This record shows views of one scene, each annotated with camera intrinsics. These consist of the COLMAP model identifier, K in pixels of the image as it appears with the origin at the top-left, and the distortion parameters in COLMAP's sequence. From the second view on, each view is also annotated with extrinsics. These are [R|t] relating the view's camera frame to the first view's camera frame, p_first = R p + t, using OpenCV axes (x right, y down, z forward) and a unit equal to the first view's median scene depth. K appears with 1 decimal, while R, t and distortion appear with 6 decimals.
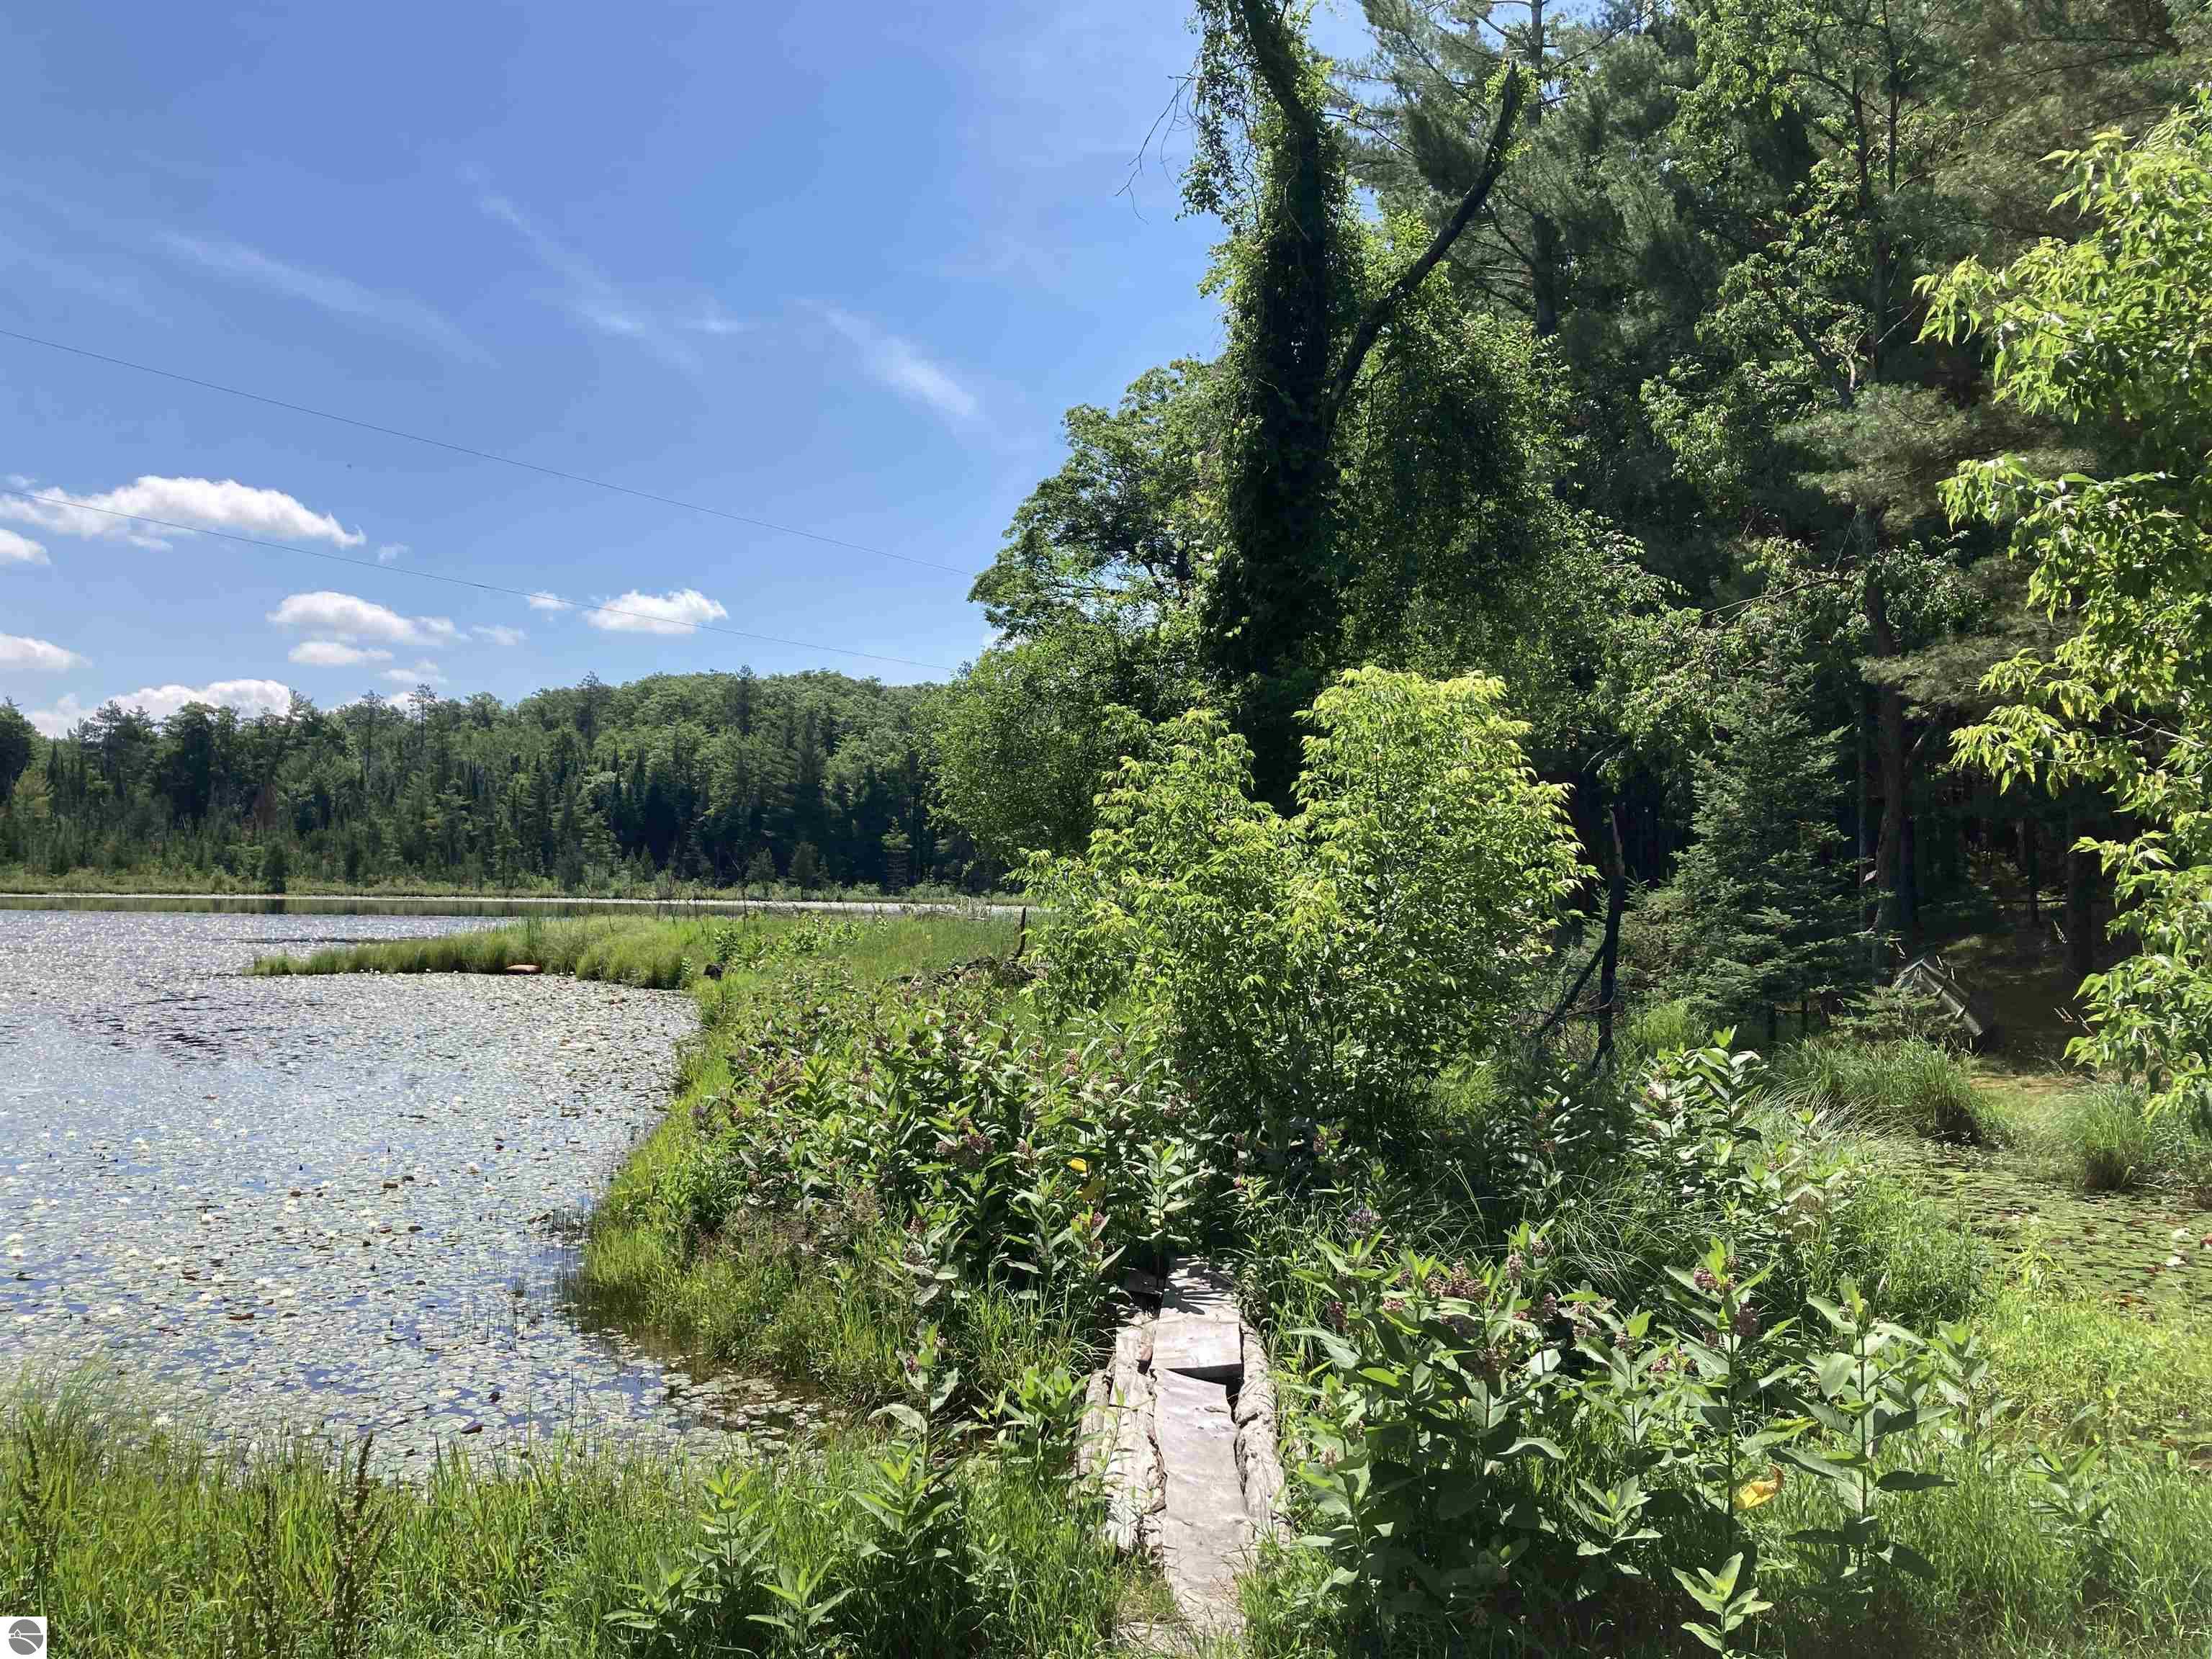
lens RADIAL K [[1794.7, 0, 1109.4], [0, 1794.7, 830.1], [0, 0, 1]] dist [0.023476, -0.024997]
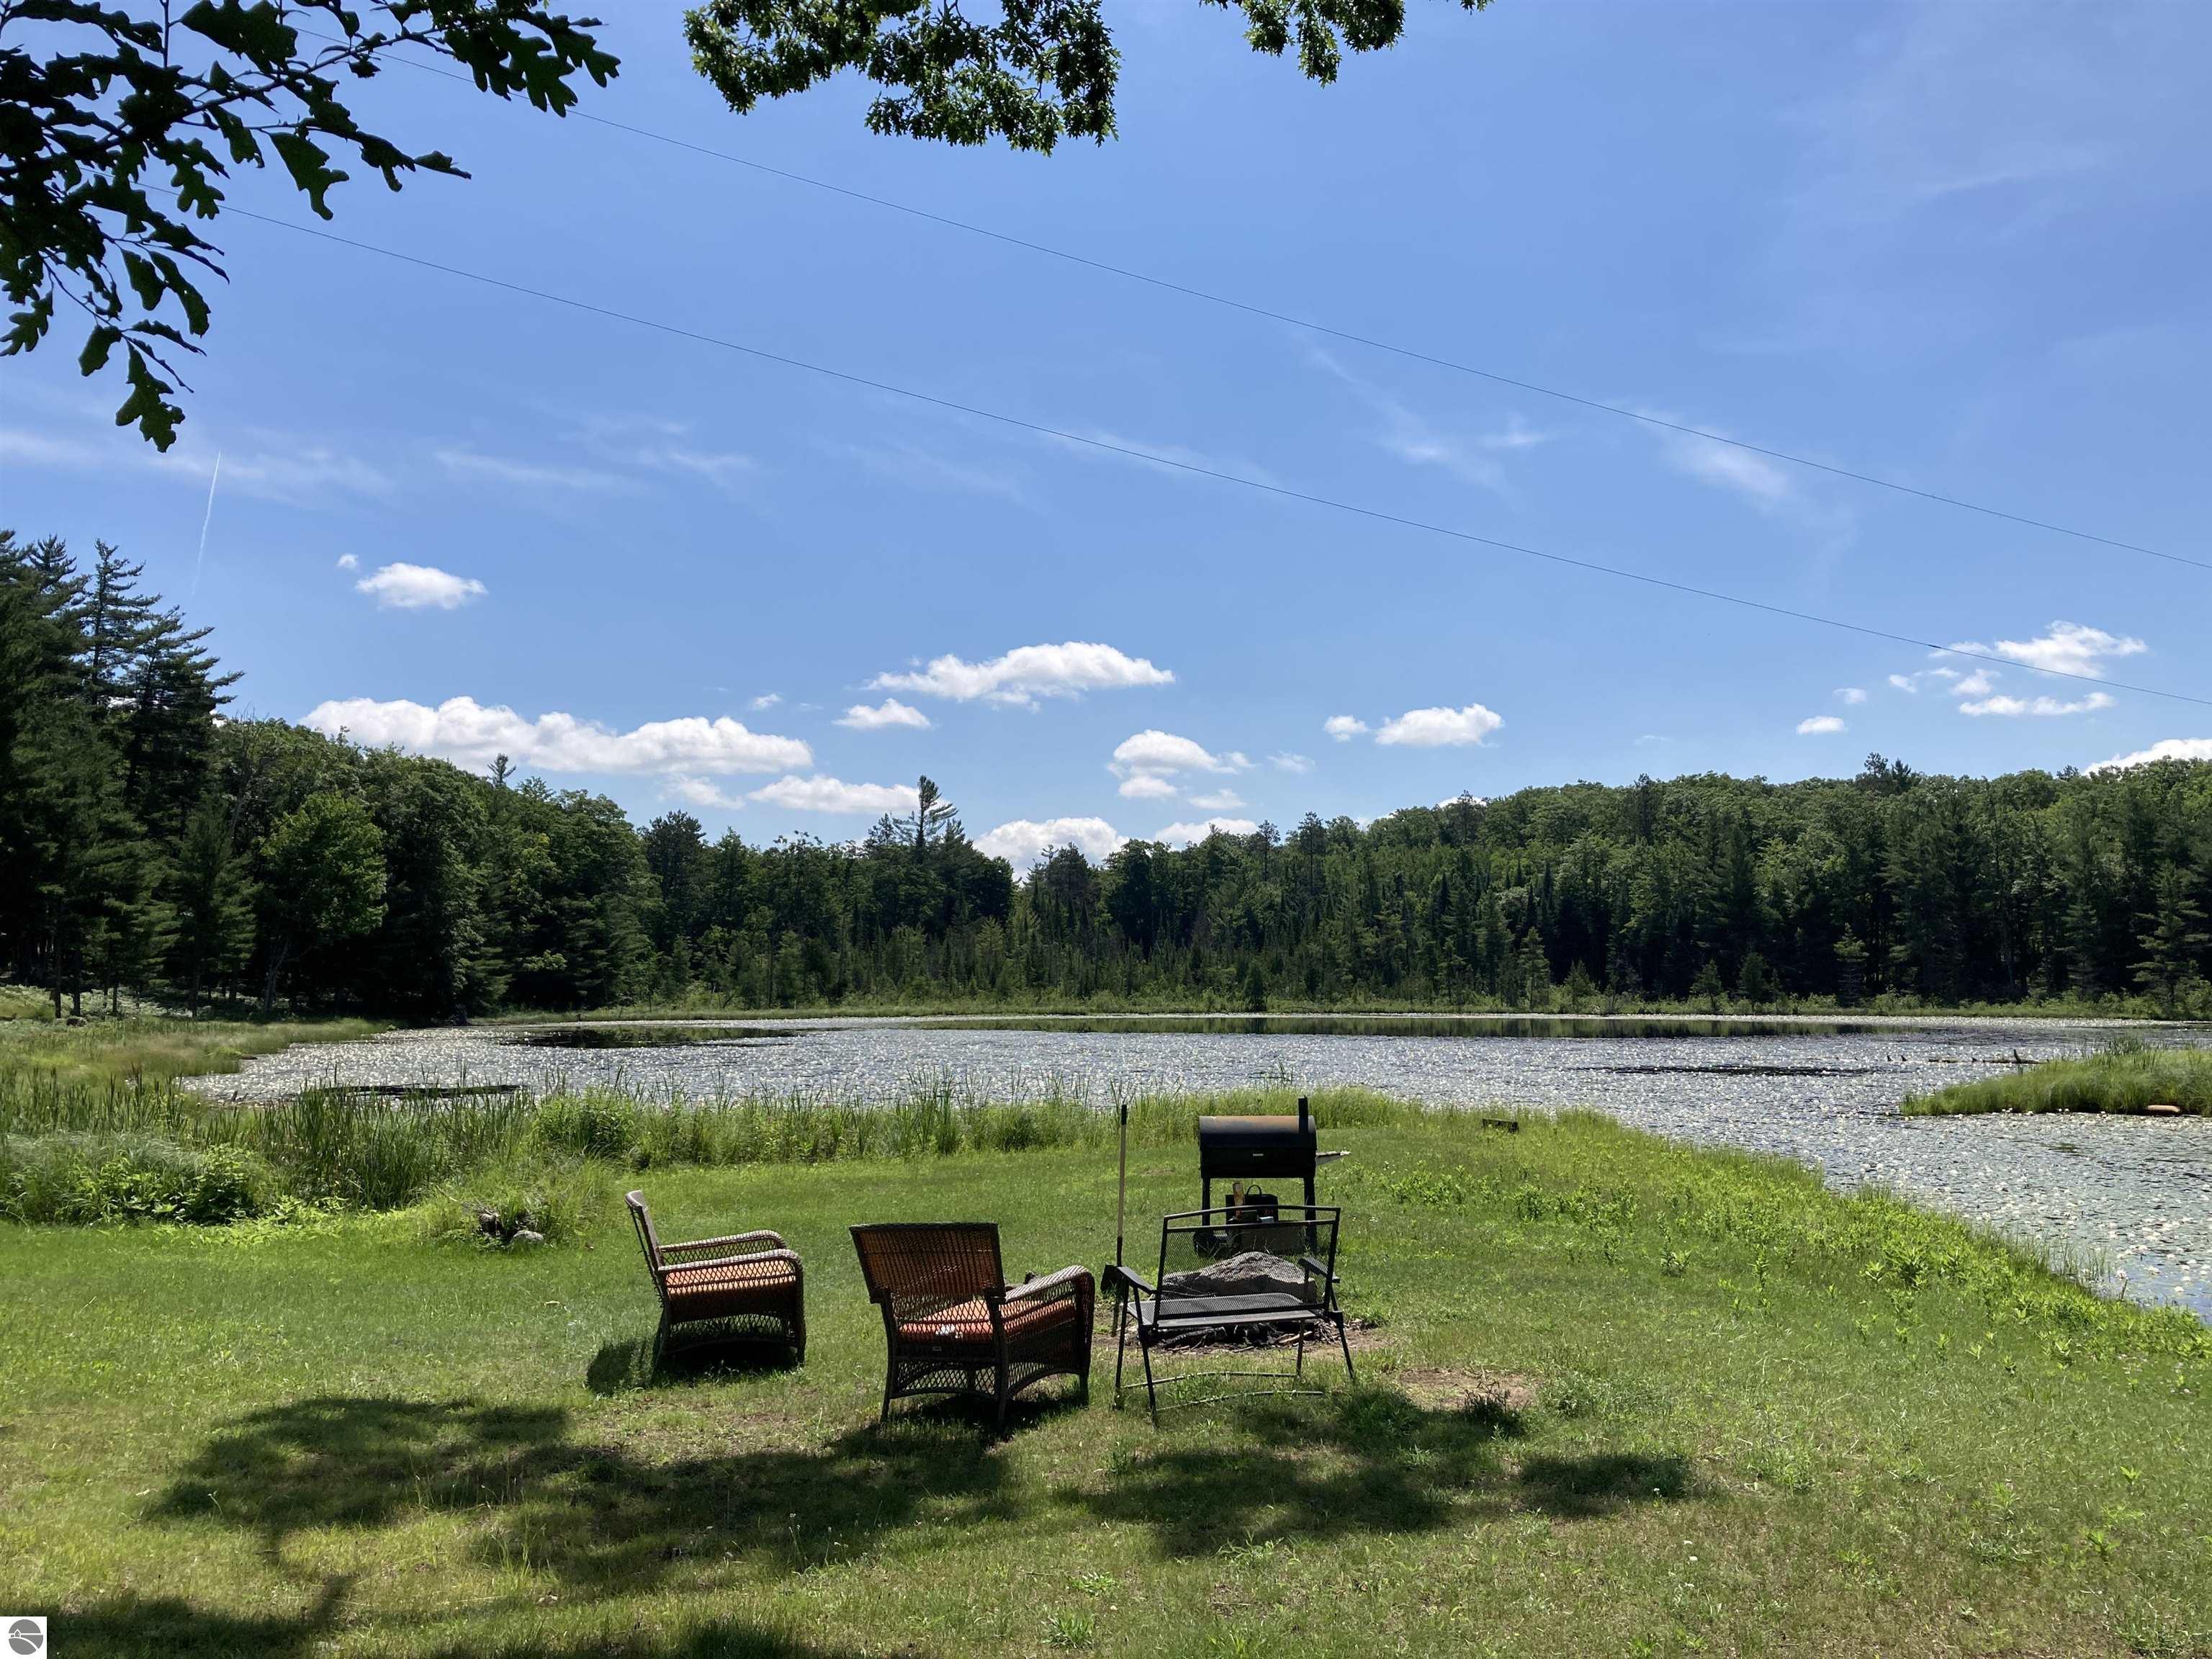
lens RADIAL K [[1794.7, 0, 1104.8], [0, 1794.7, 870.0], [0, 0, 1]] dist [0.023476, -0.024997]
pose [[0.918275, -0.043612, -0.393534, -0.506030], [0.029196, 0.998668, -0.042549, -0.031384], [0.394865, 0.027582, 0.918325, -0.147079]]
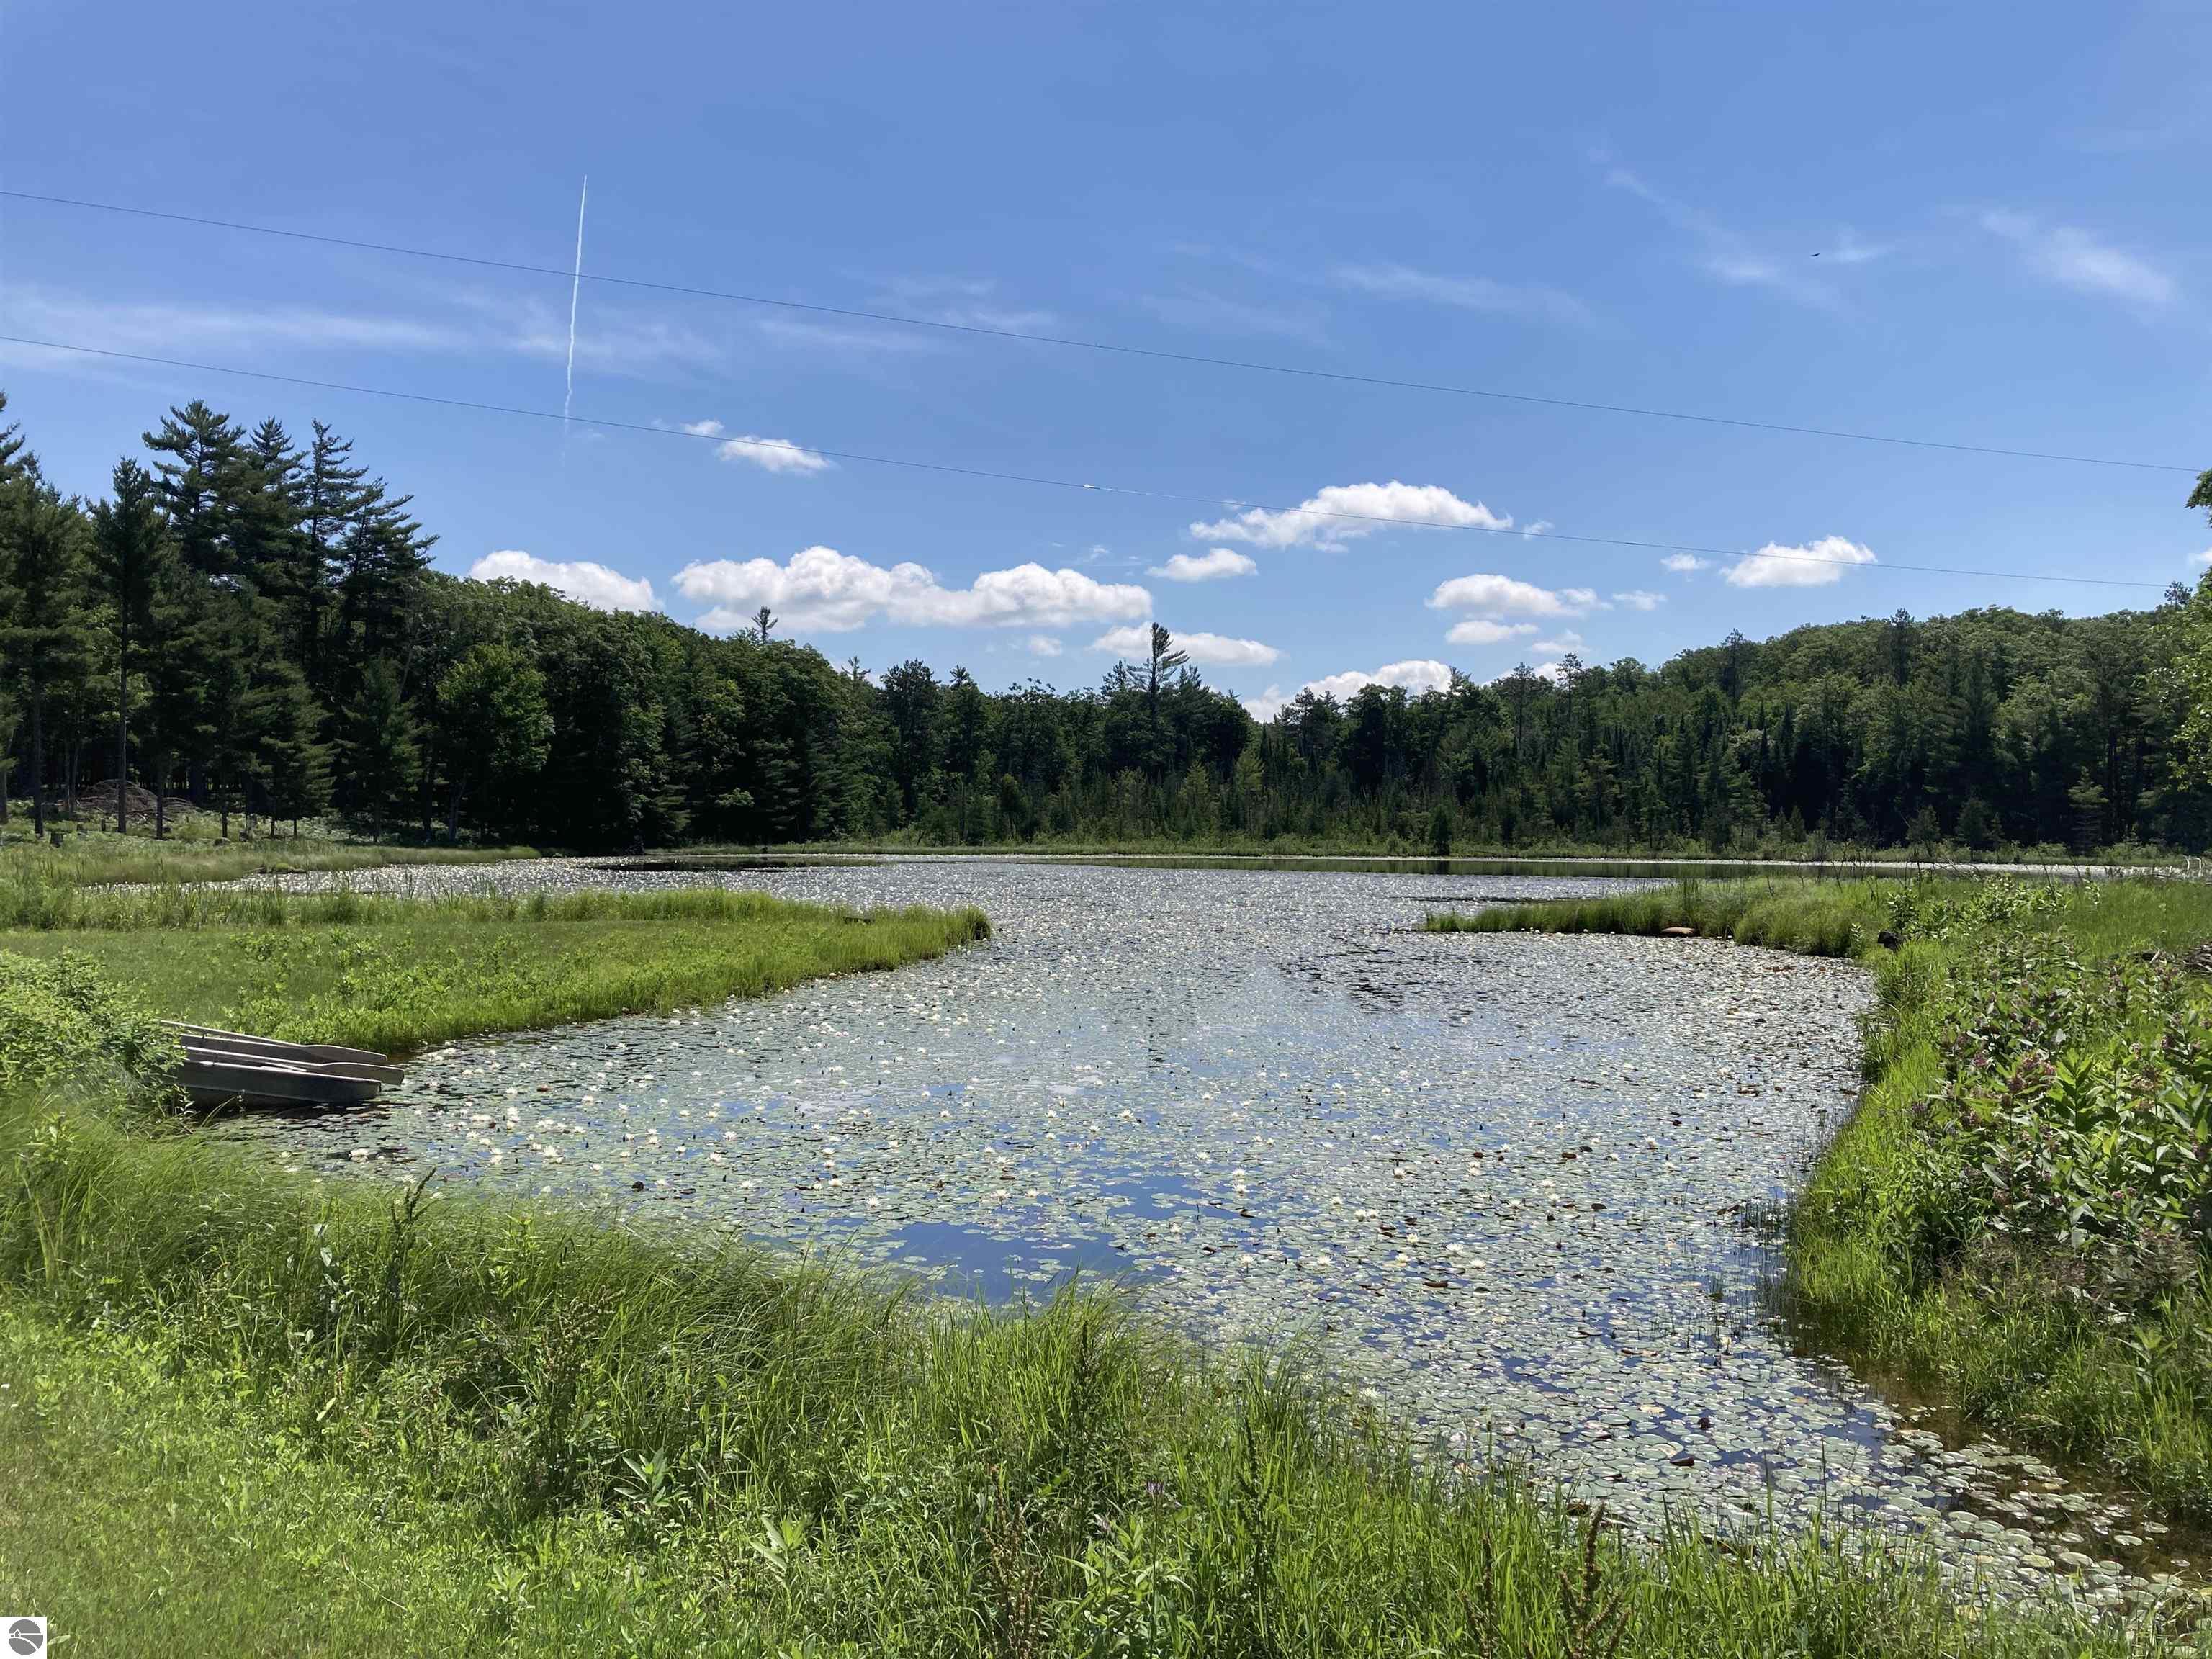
lens RADIAL K [[1794.7, 0, 1134.1], [0, 1794.7, 797.6], [0, 0, 1]] dist [0.023476, -0.024997]
pose [[0.823862, -0.021881, -0.566368, -0.016340], [0.023707, 0.999710, -0.004138, 0.001367], [0.566295, -0.010018, 0.824142, 0.029613]]
